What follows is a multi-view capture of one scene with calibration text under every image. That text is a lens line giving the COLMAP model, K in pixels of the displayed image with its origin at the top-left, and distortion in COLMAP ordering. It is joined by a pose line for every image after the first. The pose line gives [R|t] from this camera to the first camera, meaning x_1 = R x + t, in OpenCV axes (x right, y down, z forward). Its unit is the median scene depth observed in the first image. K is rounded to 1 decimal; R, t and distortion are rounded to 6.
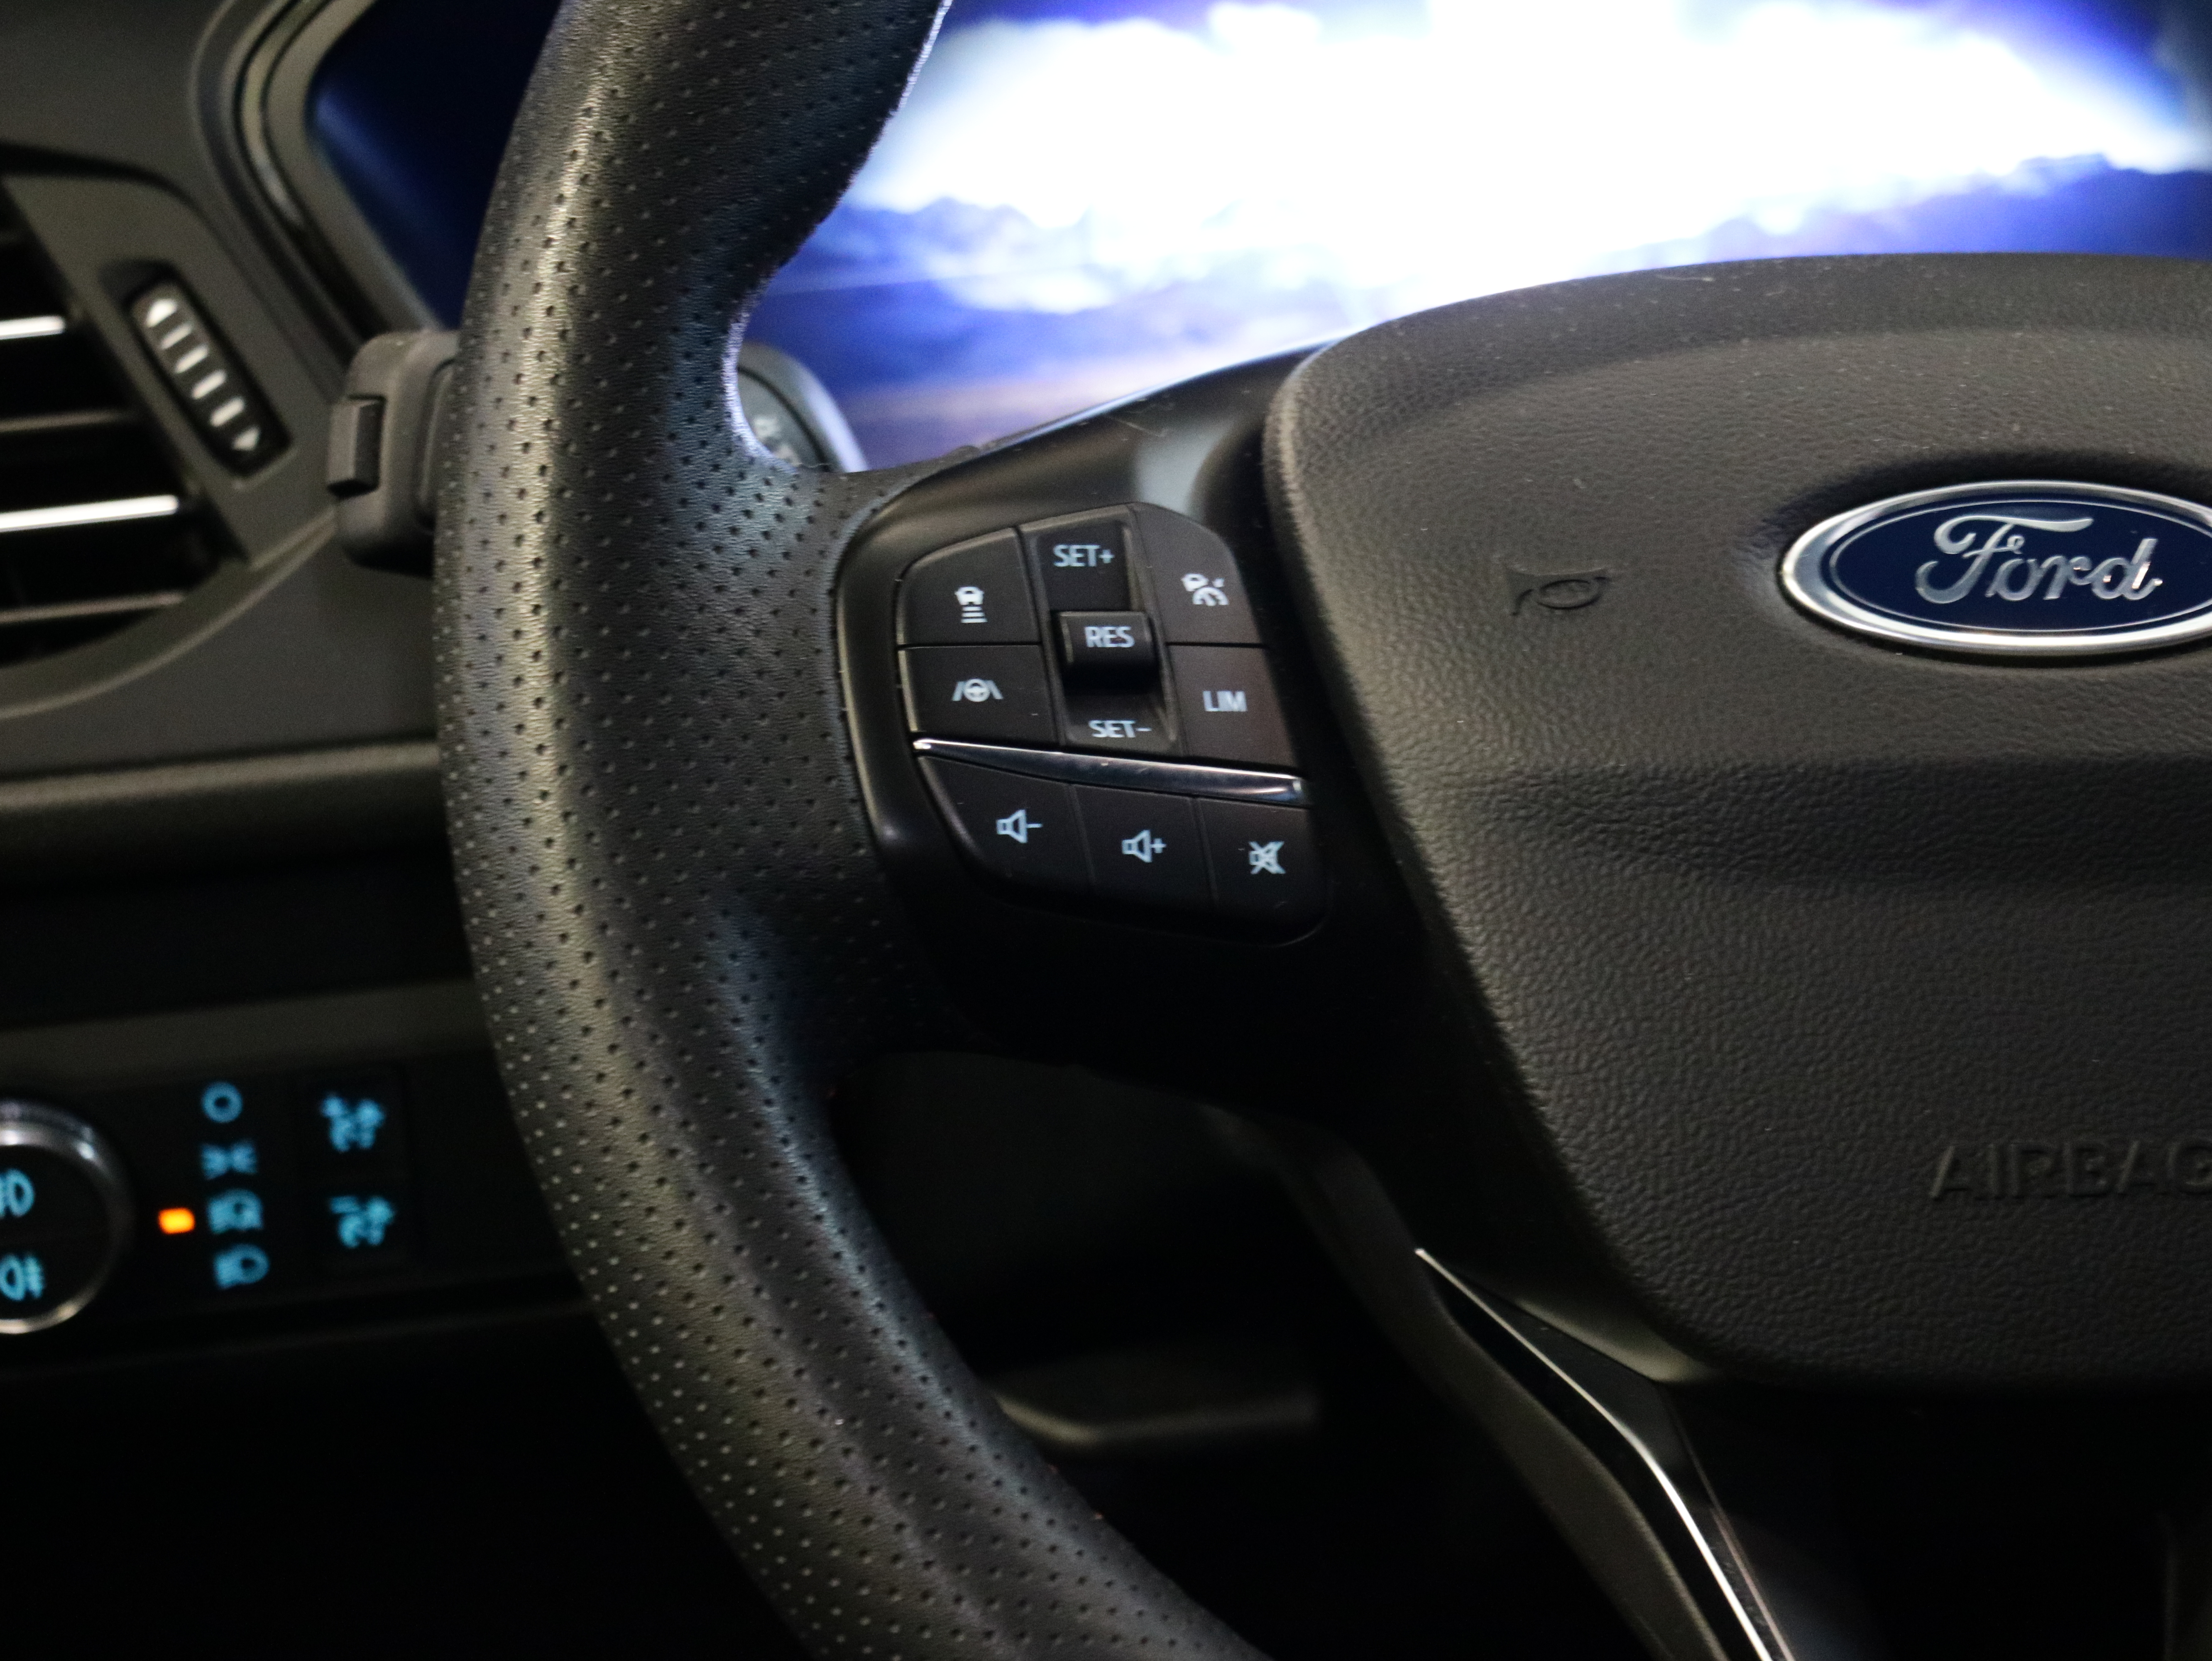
lens RADIAL K [[7778.4, 0, 1181.9], [0, 7778.4, 831.0], [0, 0, 1]] dist [0.038419, 0.040176]
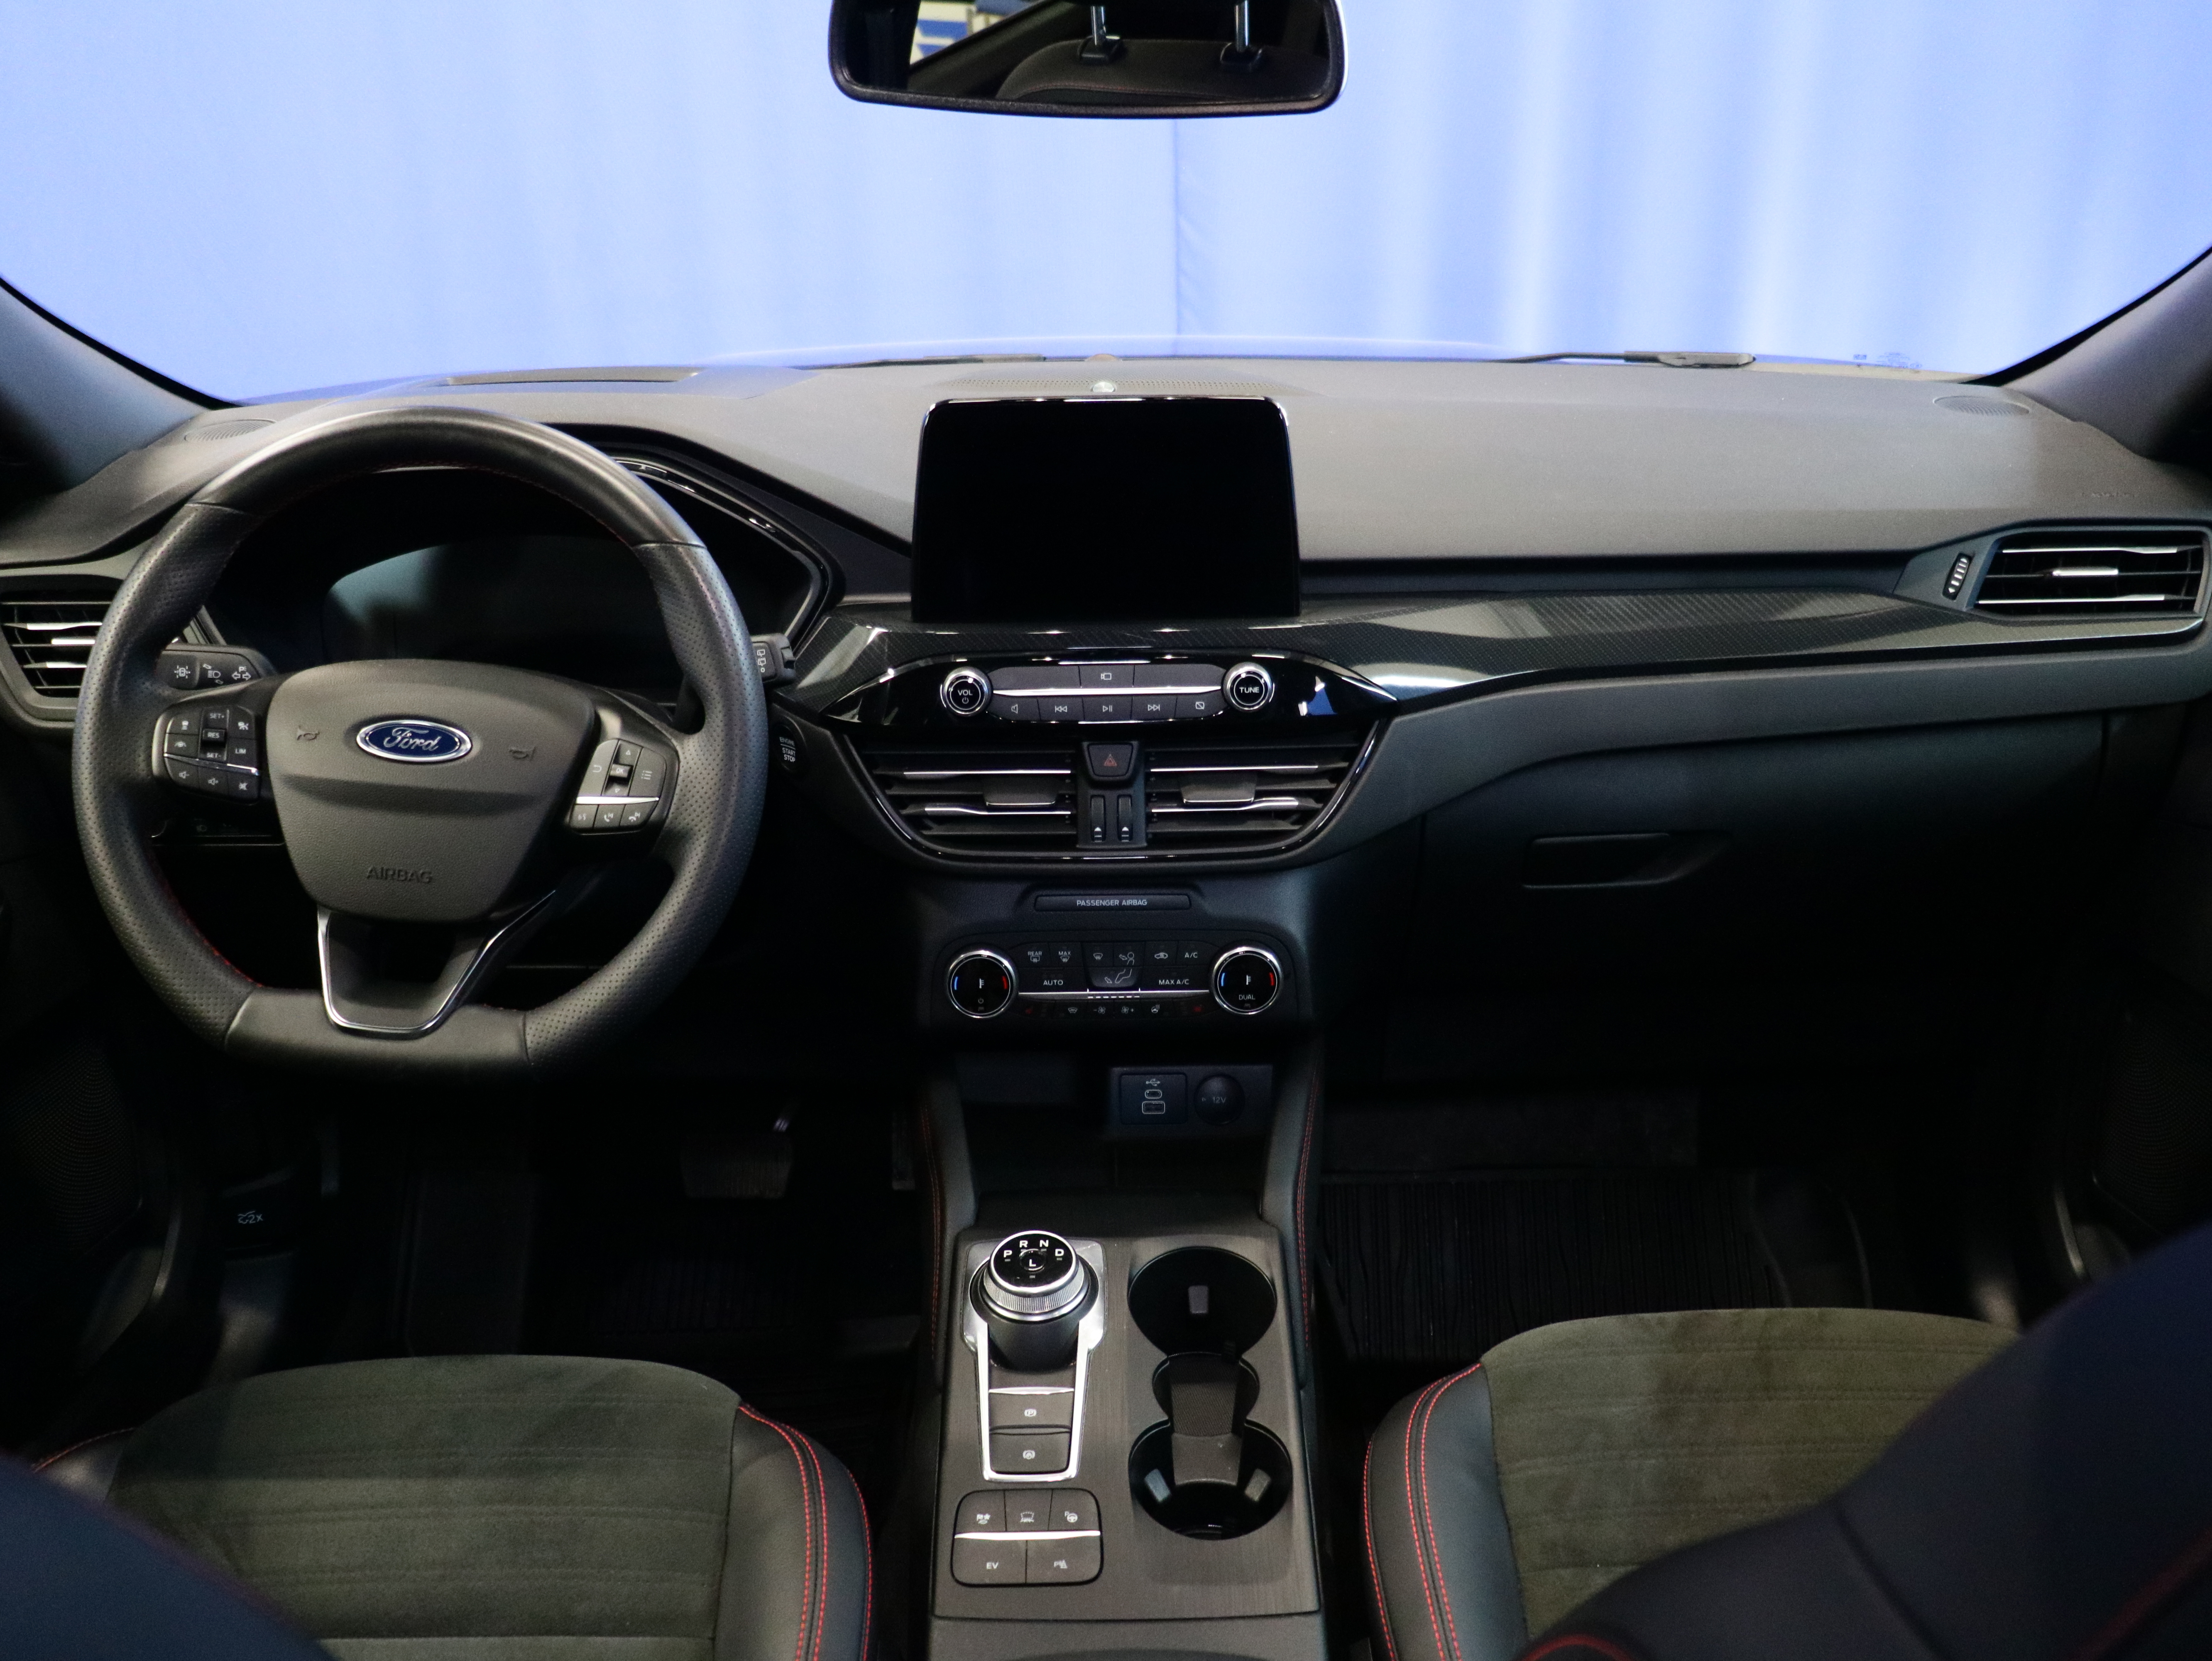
lens RADIAL K [[1970.8, 0, 1106.0], [0, 1970.8, 830.5], [0, 0, 1]] dist [-0.058138, 0.119933]
pose [[0.983152, 0.116274, -0.141043, 0.672878], [-0.100381, 0.988279, 0.115016, -0.153668], [0.152763, -0.098921, 0.983300, -0.067007]]
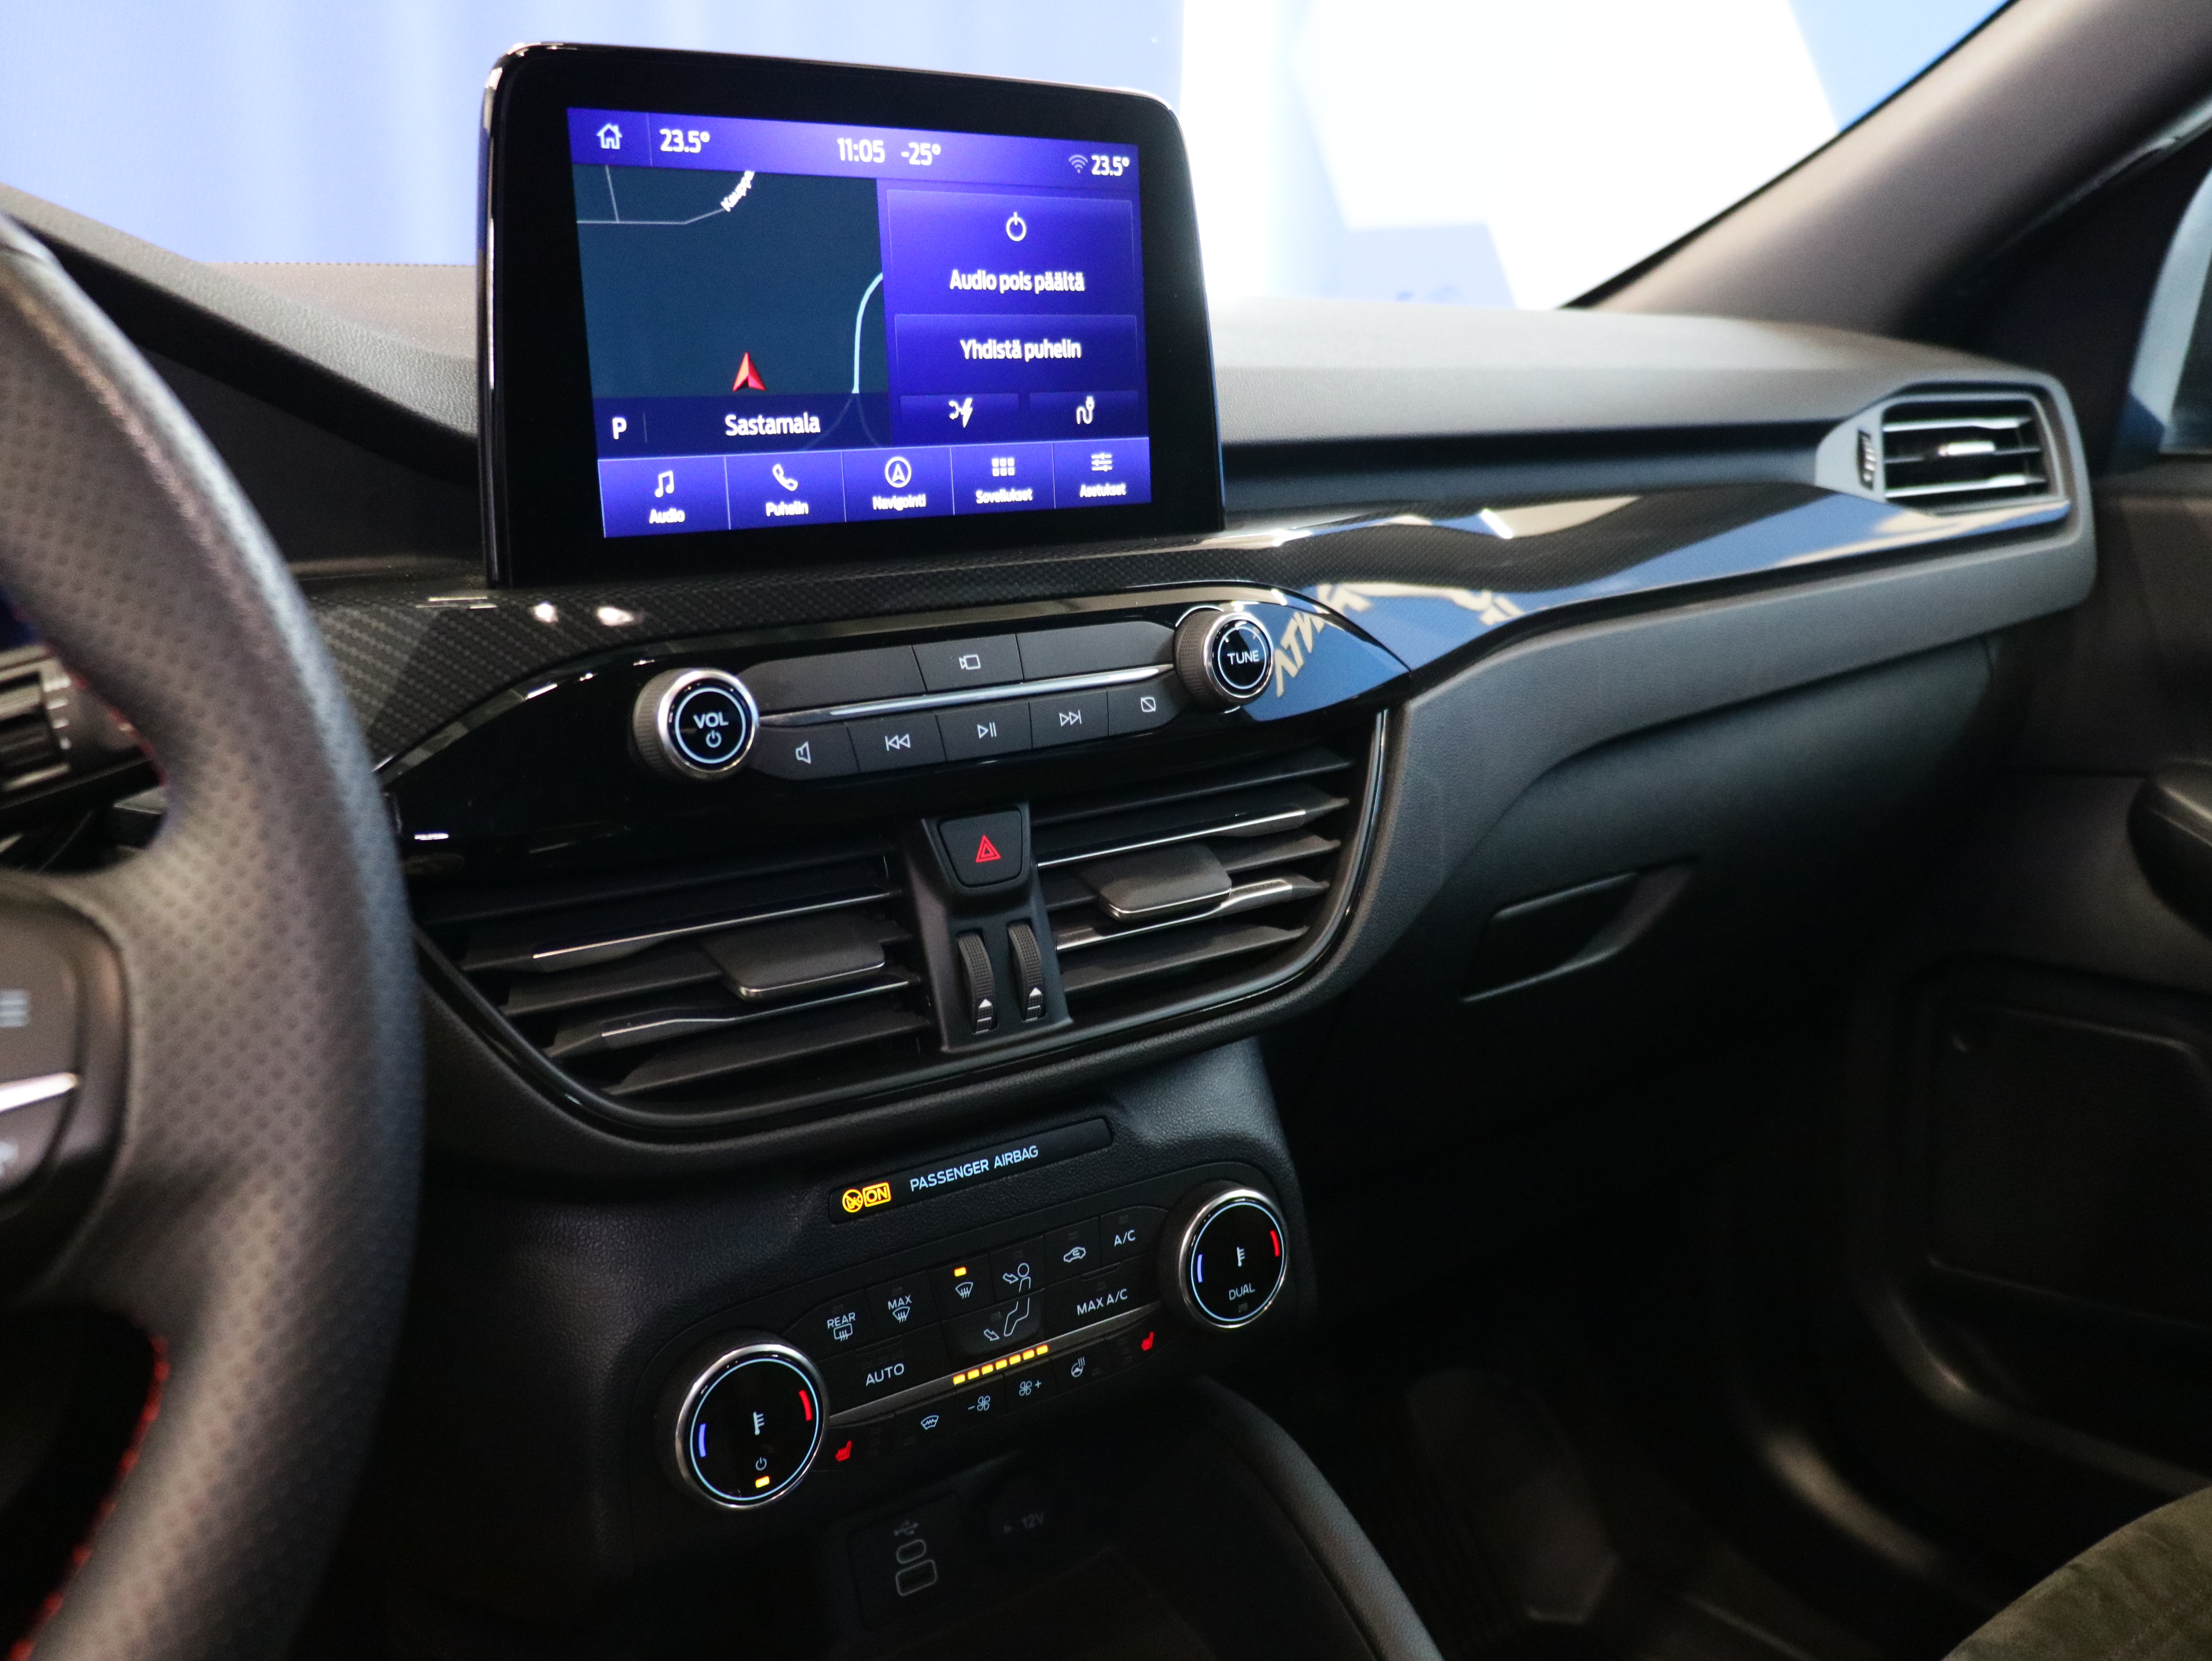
lens RADIAL K [[1970.8, 0, 1106.0], [0, 1970.8, 830.5], [0, 0, 1]] dist [-0.058138, 0.119933]
pose [[0.901254, -0.042753, 0.431177, 0.270289], [0.066940, 0.996911, -0.041071, -0.031259], [-0.428090, 0.065878, 0.901332, 0.649544]]
